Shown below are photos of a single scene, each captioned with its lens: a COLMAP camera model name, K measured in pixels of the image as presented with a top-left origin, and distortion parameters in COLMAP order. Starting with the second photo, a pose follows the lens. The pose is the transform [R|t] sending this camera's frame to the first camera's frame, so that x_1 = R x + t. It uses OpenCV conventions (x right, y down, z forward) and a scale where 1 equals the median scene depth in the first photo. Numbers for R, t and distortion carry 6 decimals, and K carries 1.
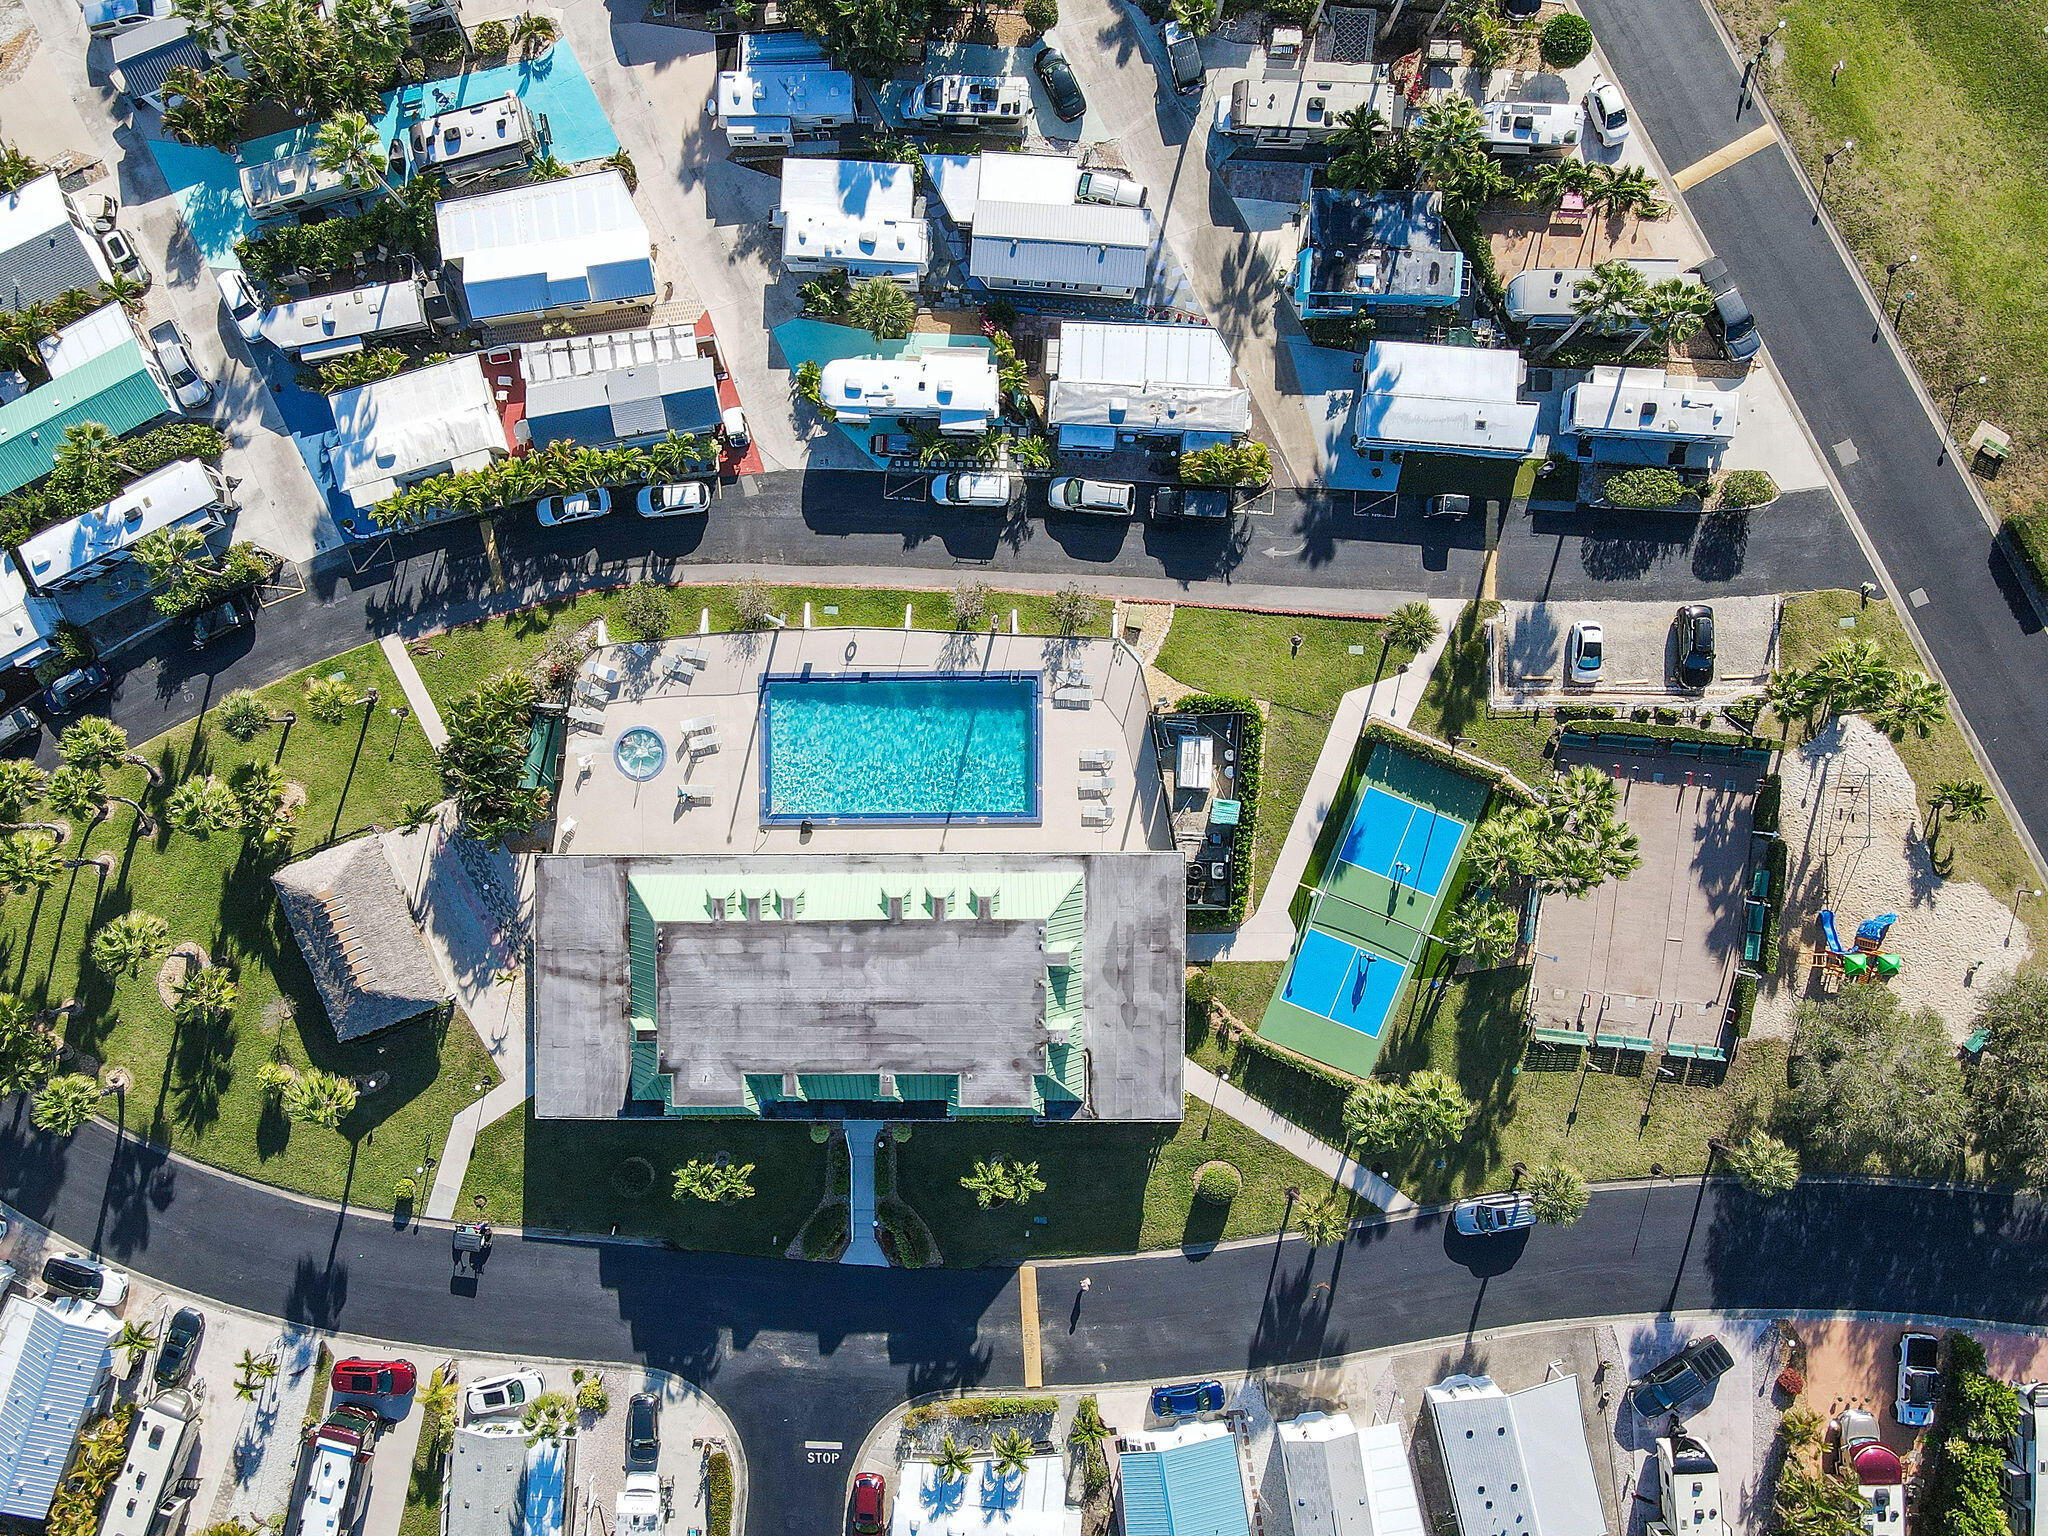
lens RADIAL K [[1645.3, 0, 914.0], [0, 1645.3, 764.7], [0, 0, 1]] dist [-0.008428, 0.079214]
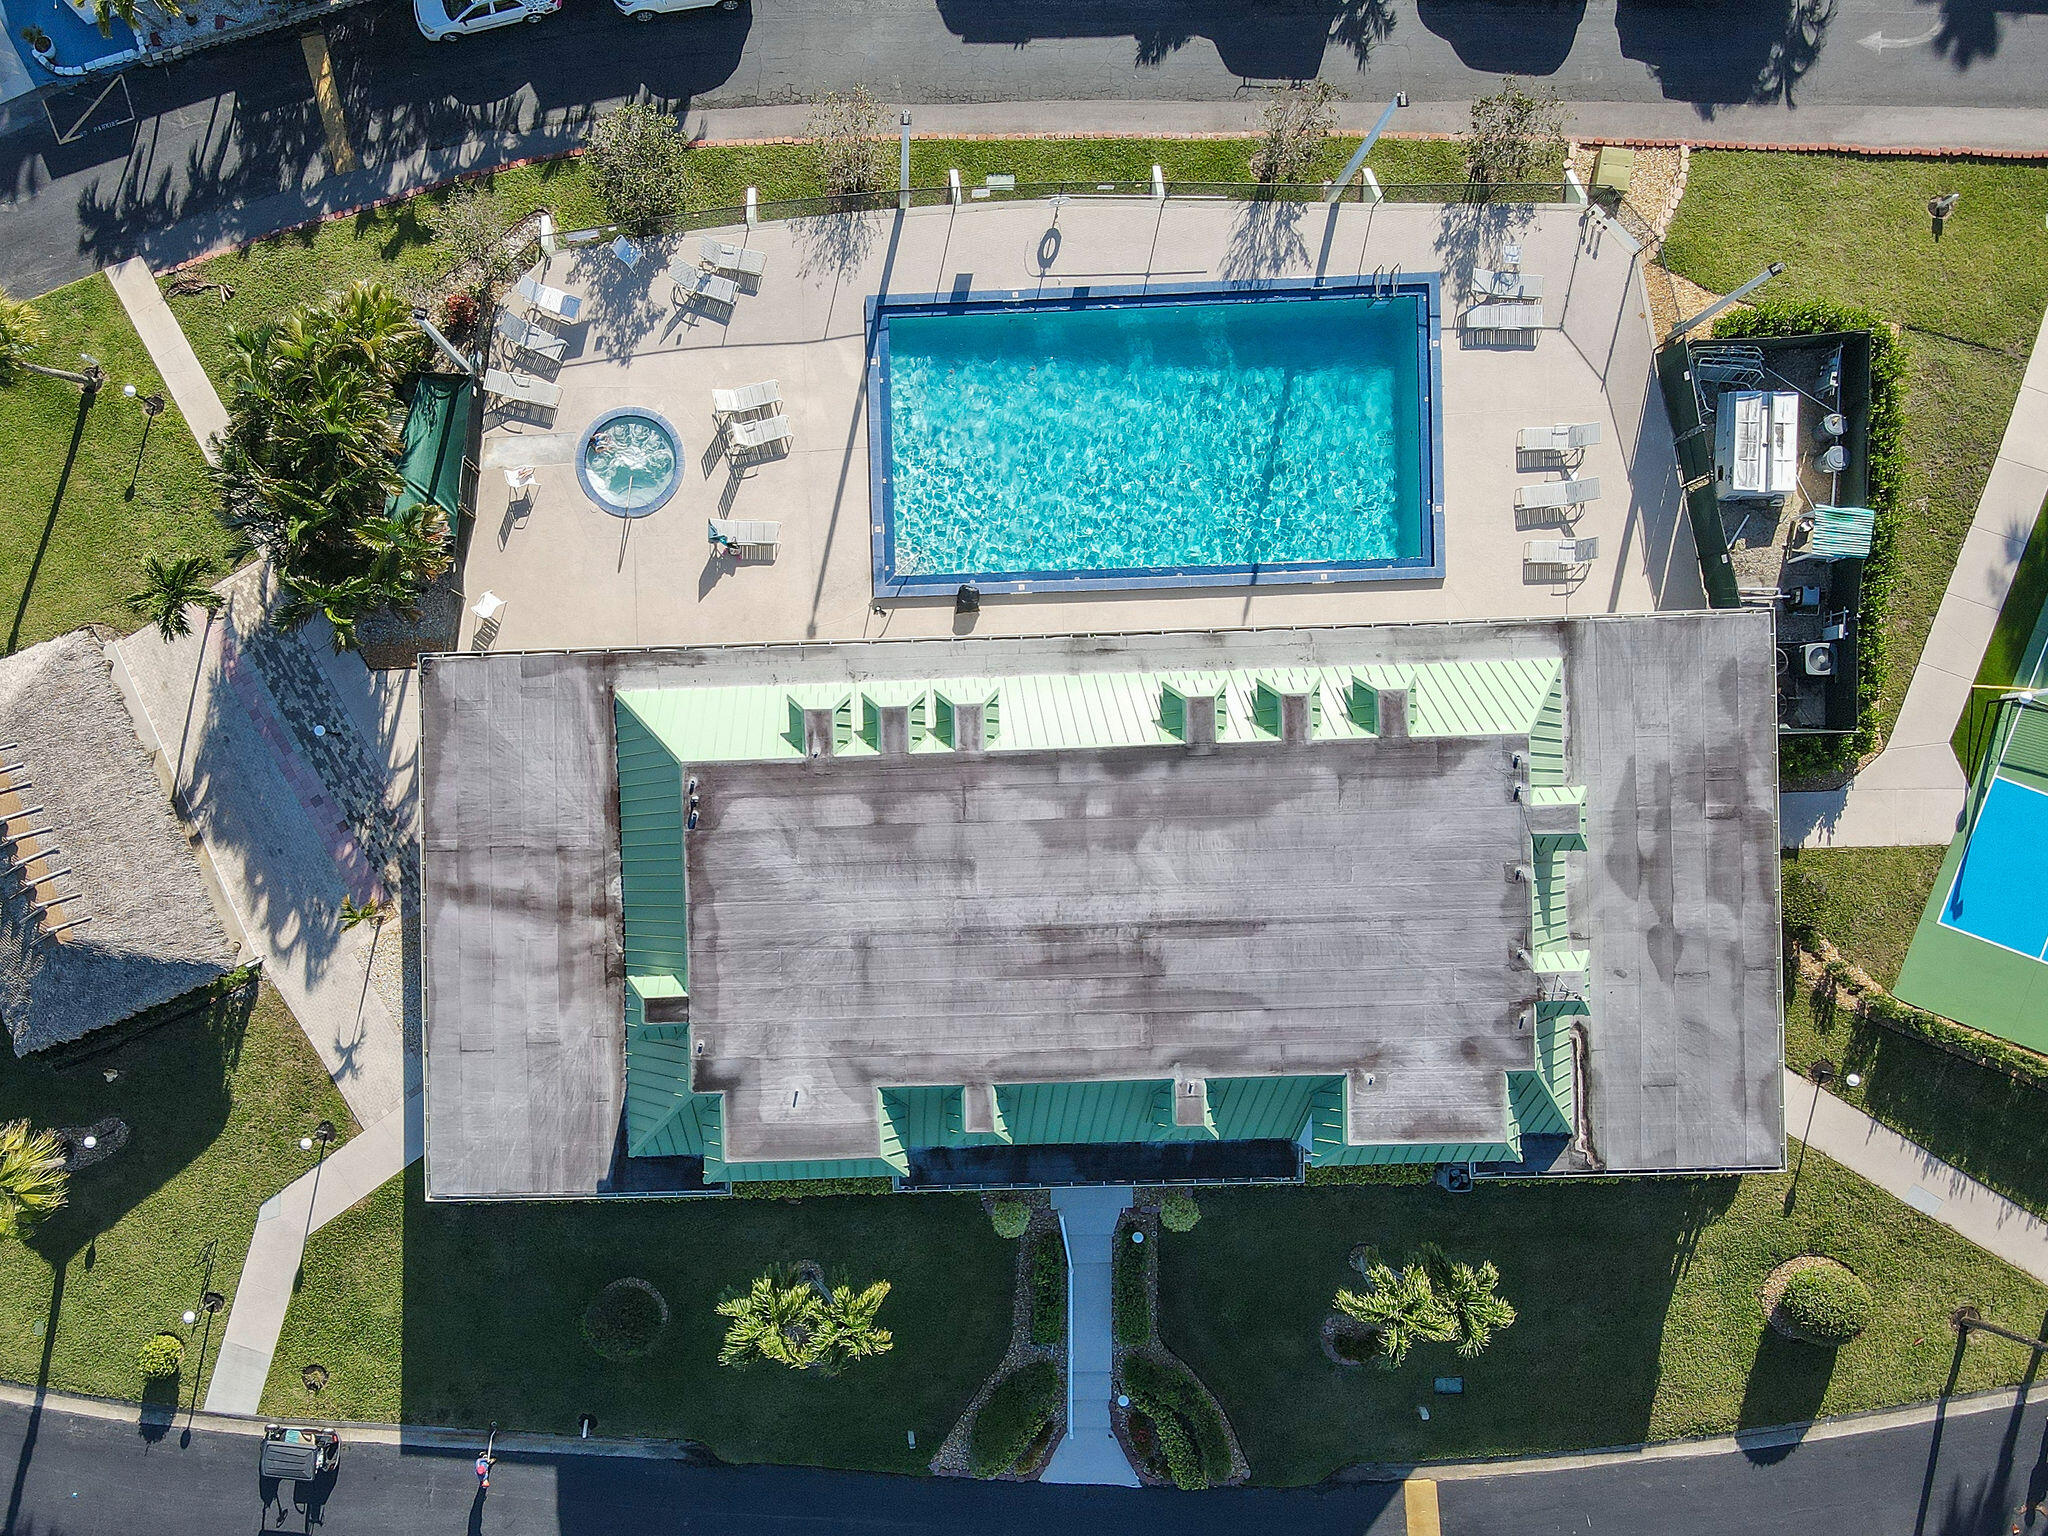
lens RADIAL K [[1686.3, 0, 845.6], [0, 1686.3, 826.4], [0, 0, 1]] dist [0.010620, 0.019068]
pose [[0.999404, -0.018544, 0.029132, -0.119120], [0.019642, 0.999090, -0.037872, 0.125889], [-0.028404, 0.038421, 0.998858, 0.495607]]
